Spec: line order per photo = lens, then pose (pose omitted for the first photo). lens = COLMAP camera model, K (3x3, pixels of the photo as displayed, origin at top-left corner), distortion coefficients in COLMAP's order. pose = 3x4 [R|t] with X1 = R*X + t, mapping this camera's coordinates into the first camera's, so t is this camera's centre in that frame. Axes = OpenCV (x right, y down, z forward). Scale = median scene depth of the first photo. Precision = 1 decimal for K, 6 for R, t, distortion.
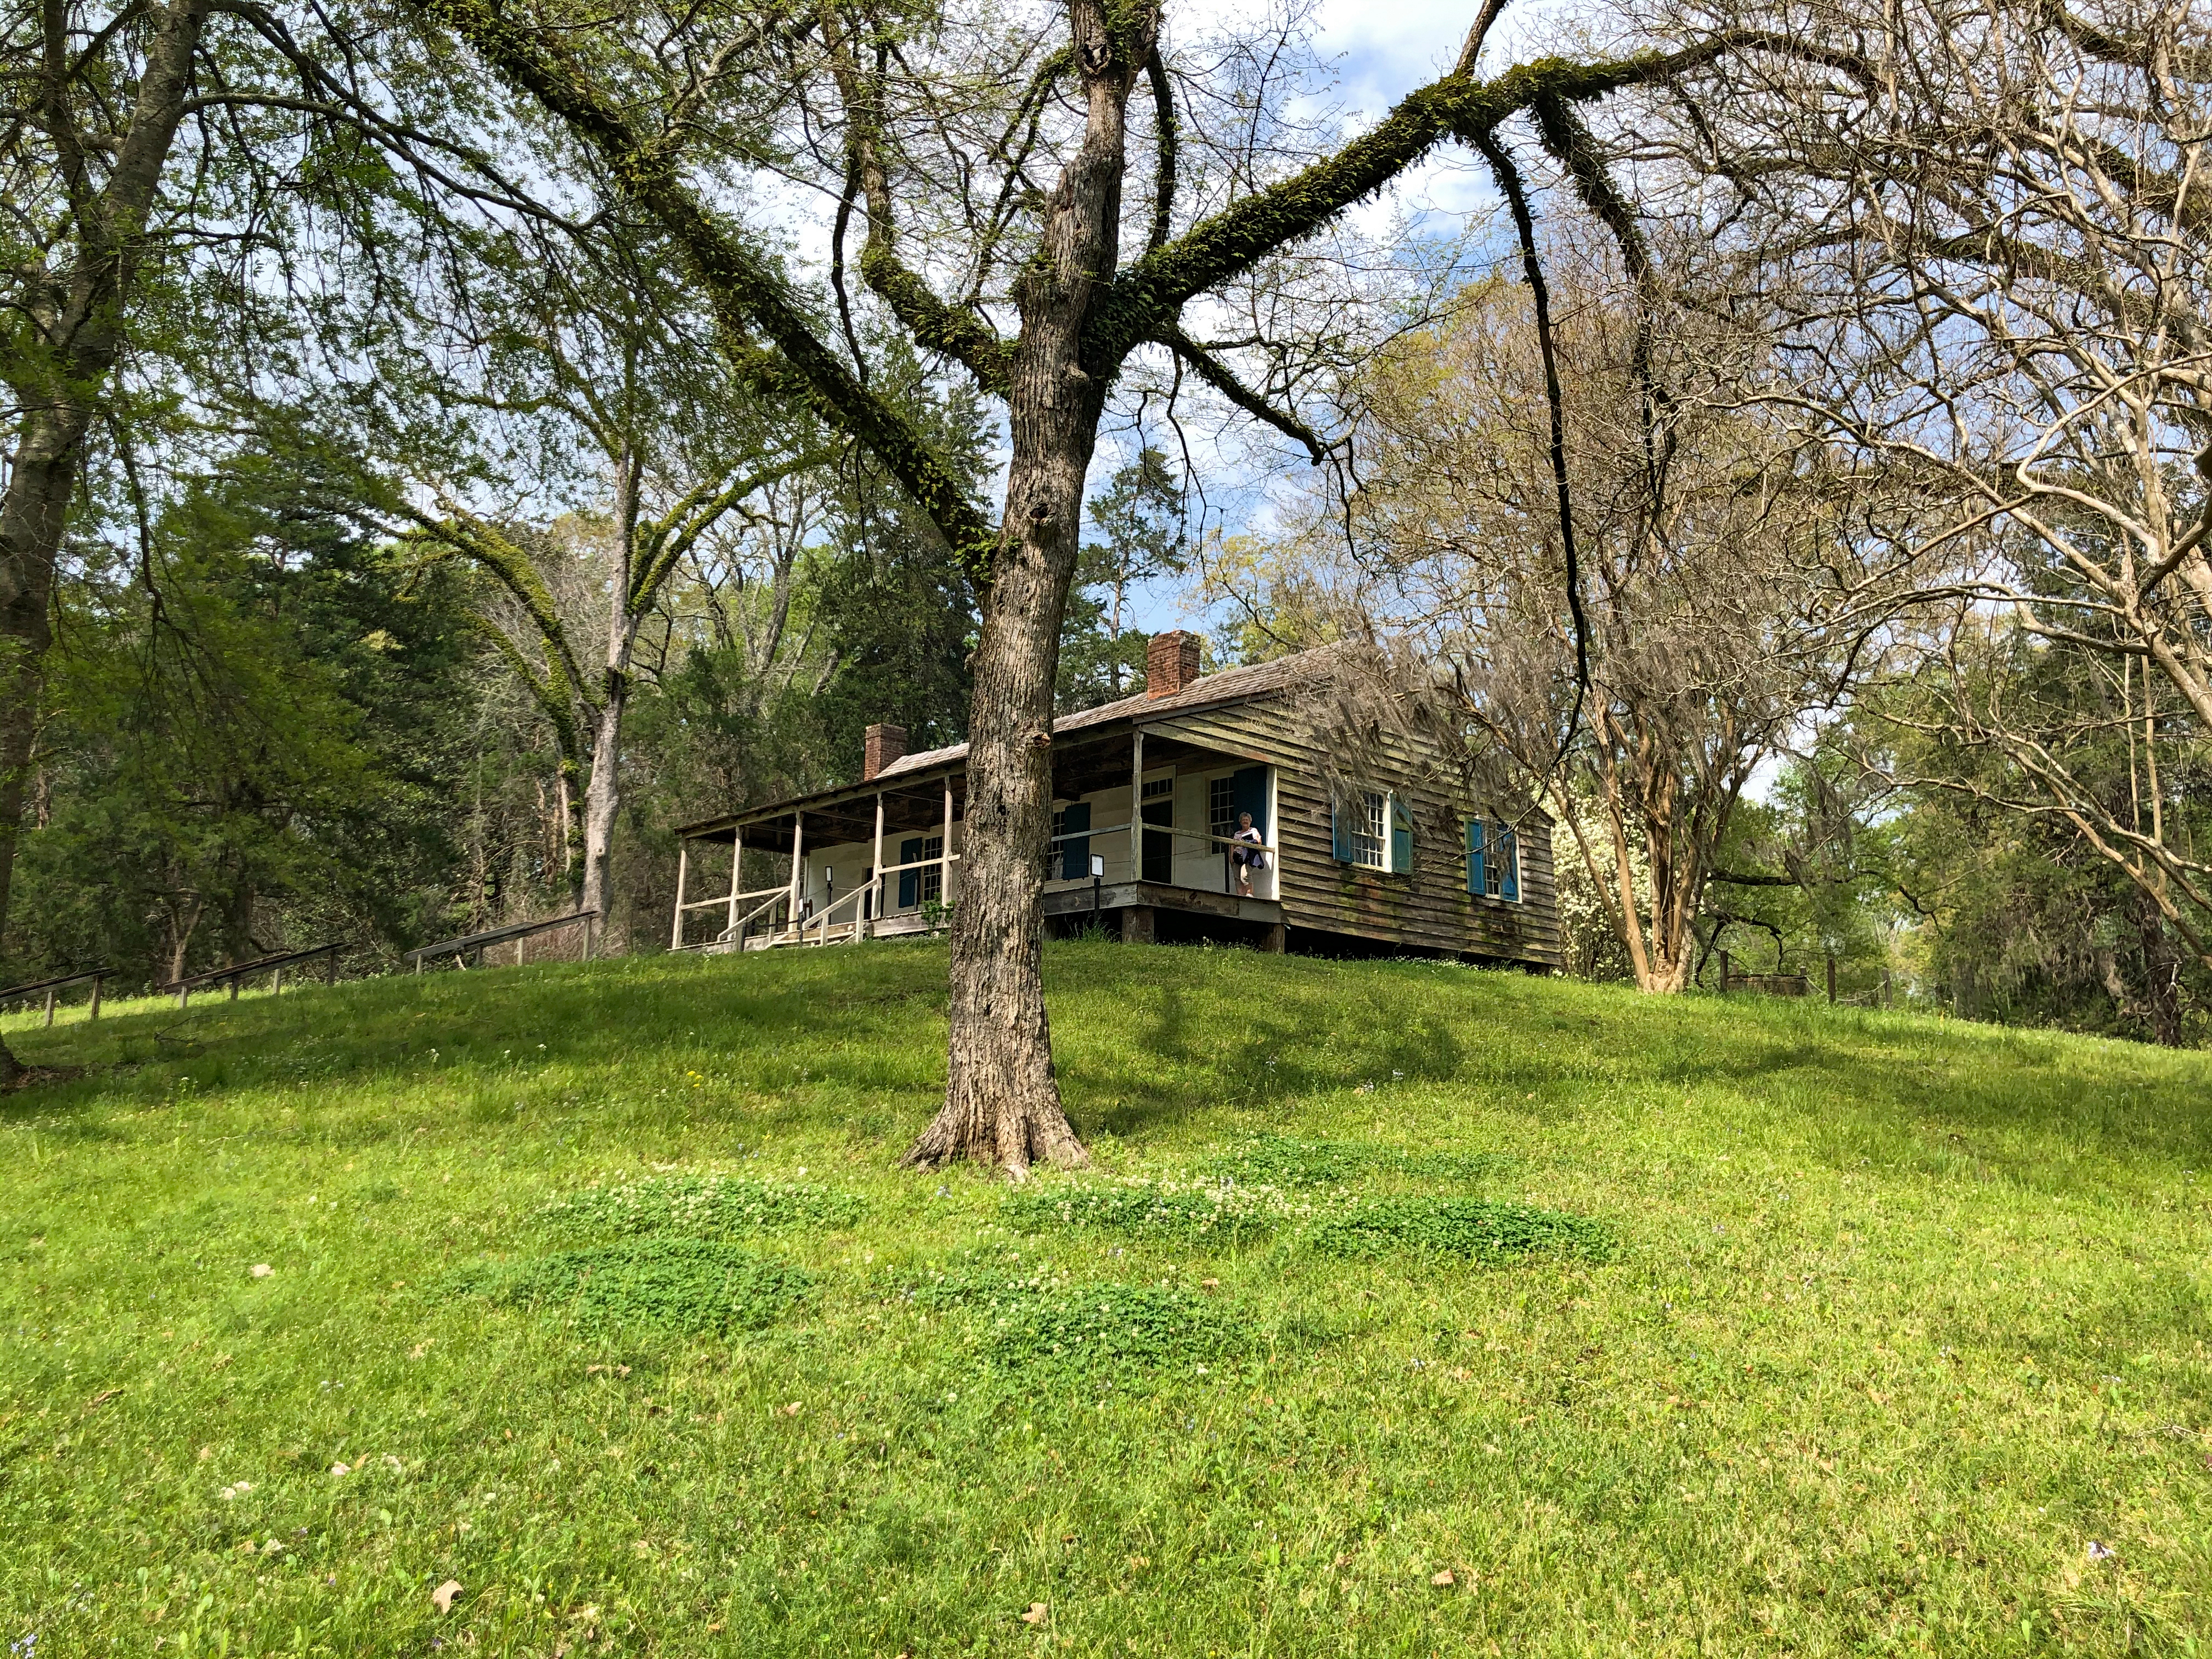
lens RADIAL K [[1782.8, 0, 1063.8], [0, 1782.8, 834.4], [0, 0, 1]] dist [0.067095, -0.071267]
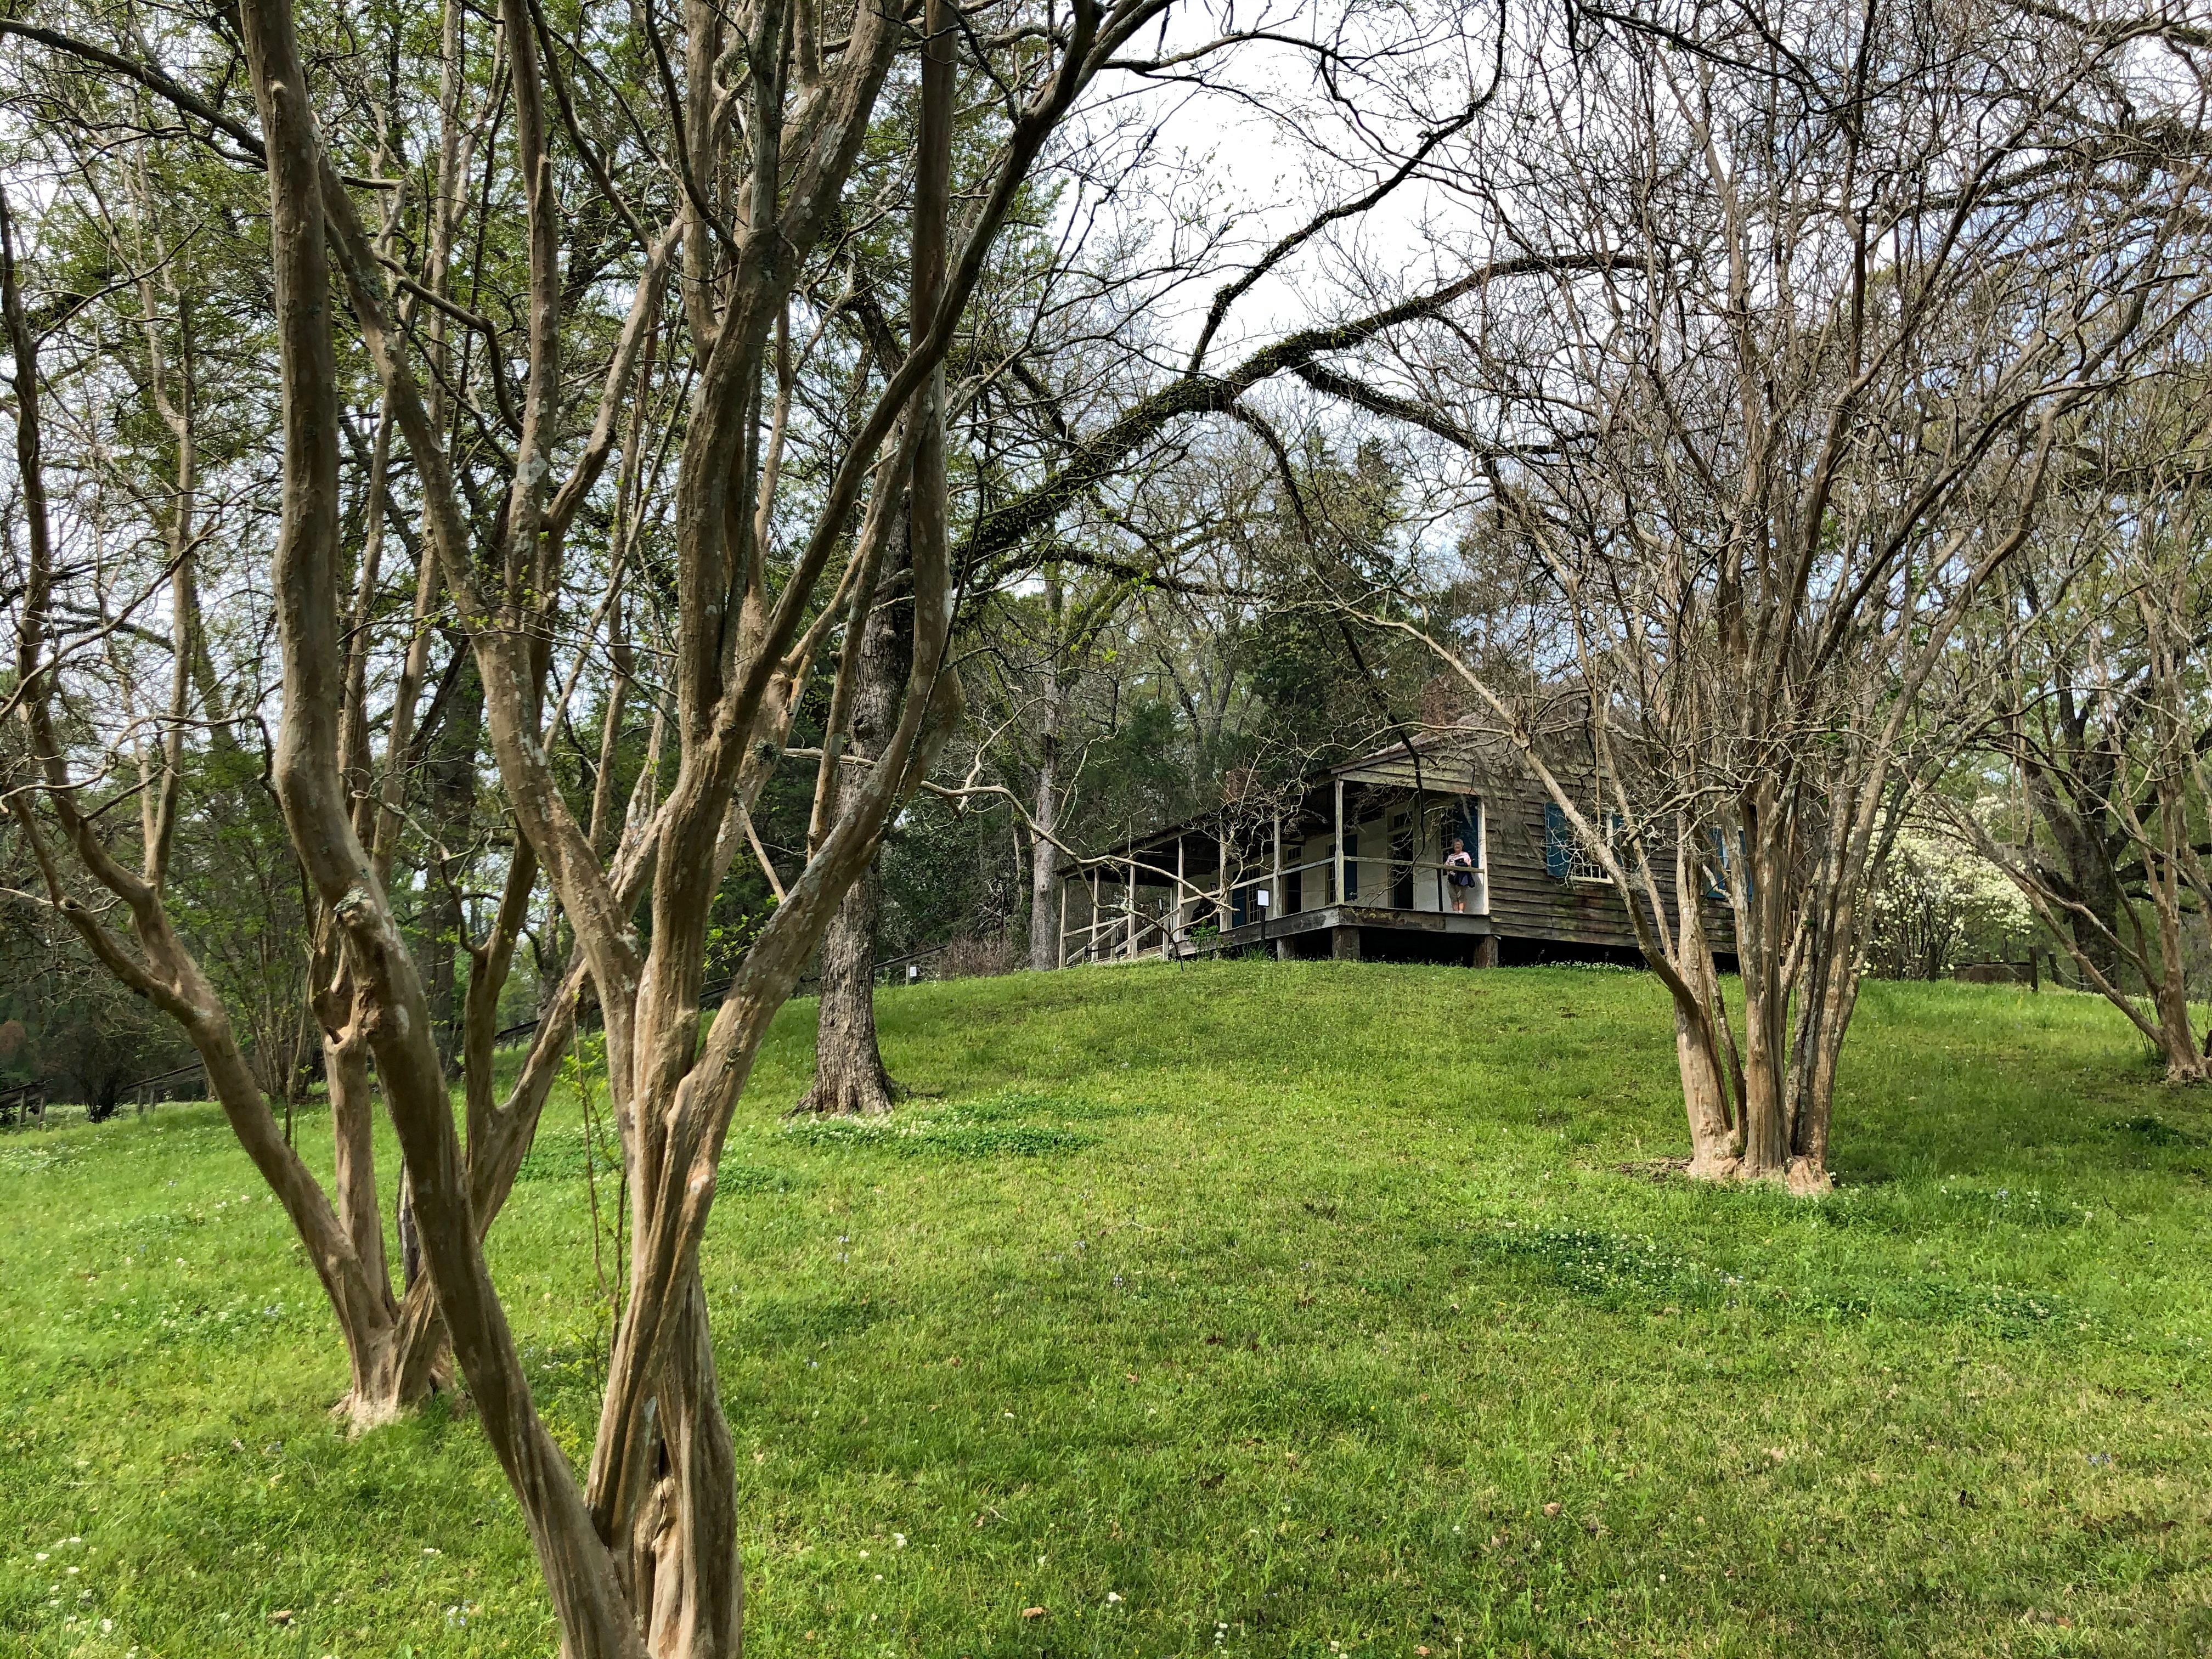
lens RADIAL K [[1782.8, 0, 1063.8], [0, 1782.8, 834.4], [0, 0, 1]] dist [0.067095, -0.071267]
pose [[0.936166, -0.058195, -0.346707, 0.350982], [0.057581, 0.998268, -0.012082, -0.021575], [0.346809, -0.008653, 0.937896, -0.234473]]
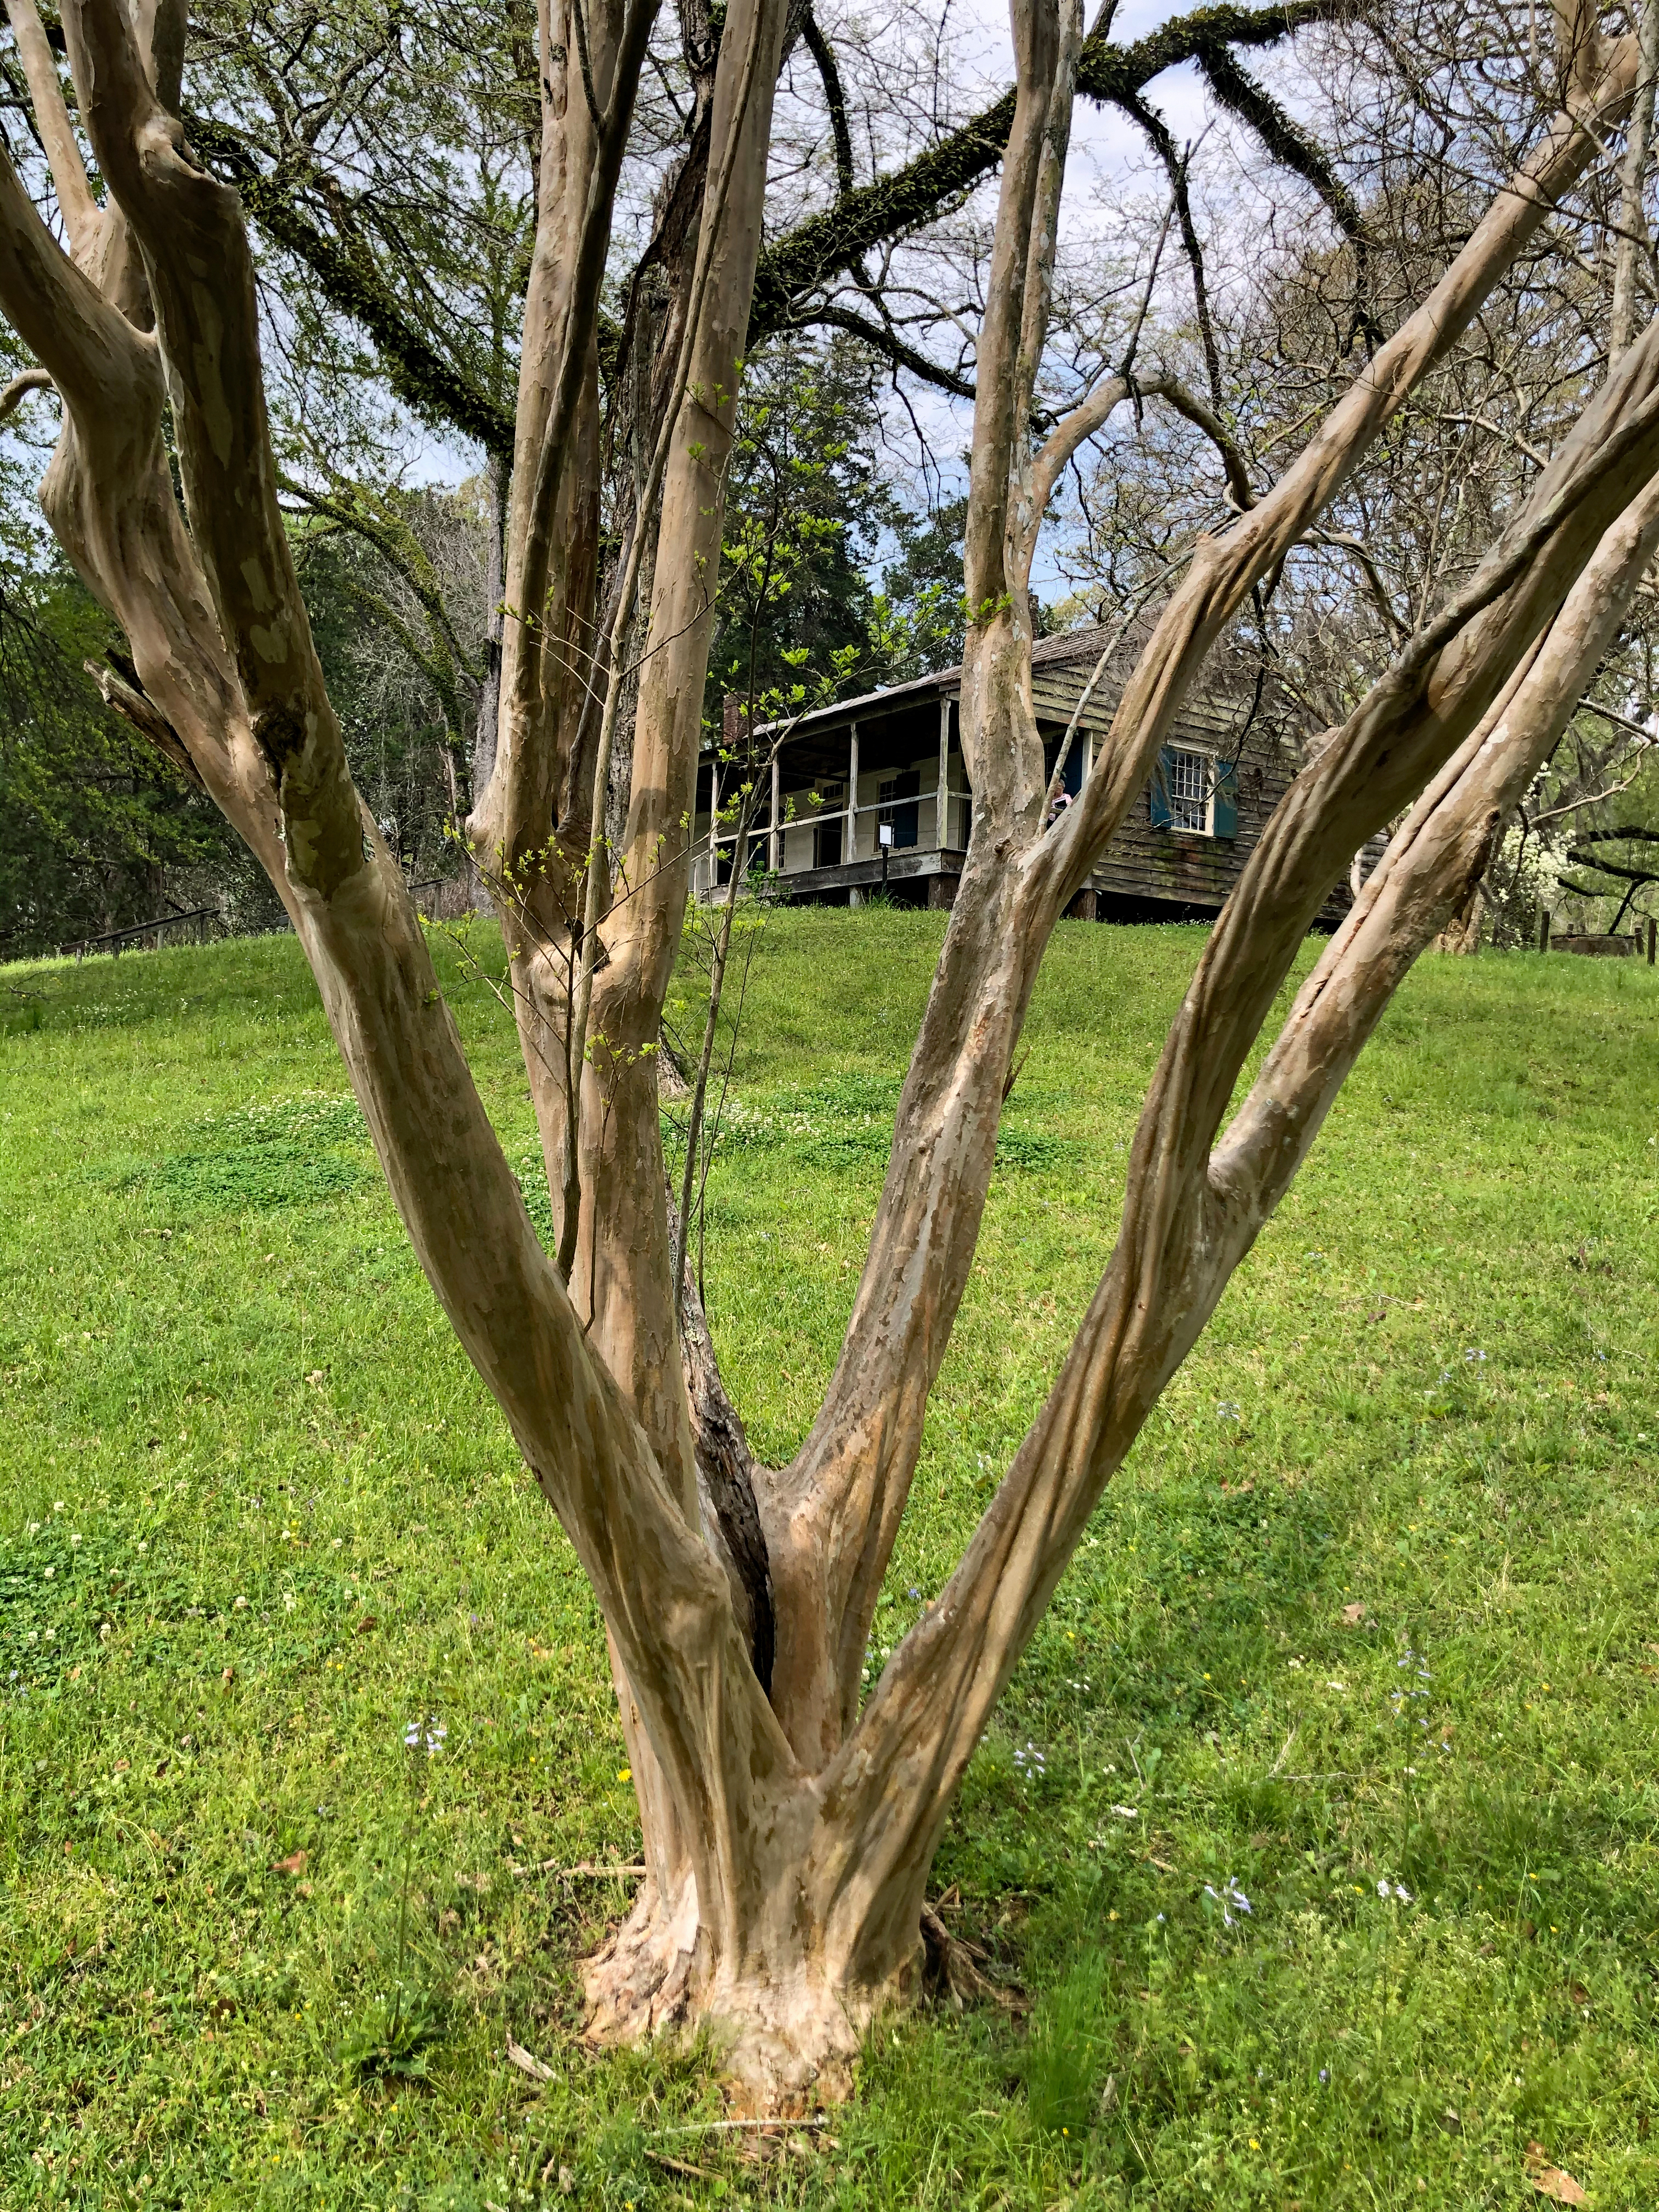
lens RADIAL K [[1782.8, 0, 829.5], [0, 1782.8, 1106.0], [0, 0, 1]] dist [0.067095, -0.071267]
pose [[0.993489, 0.010482, -0.113443, 0.117041], [0.009018, 0.985398, 0.170027, -0.003928], [0.113568, -0.169943, 0.978888, -0.065638]]
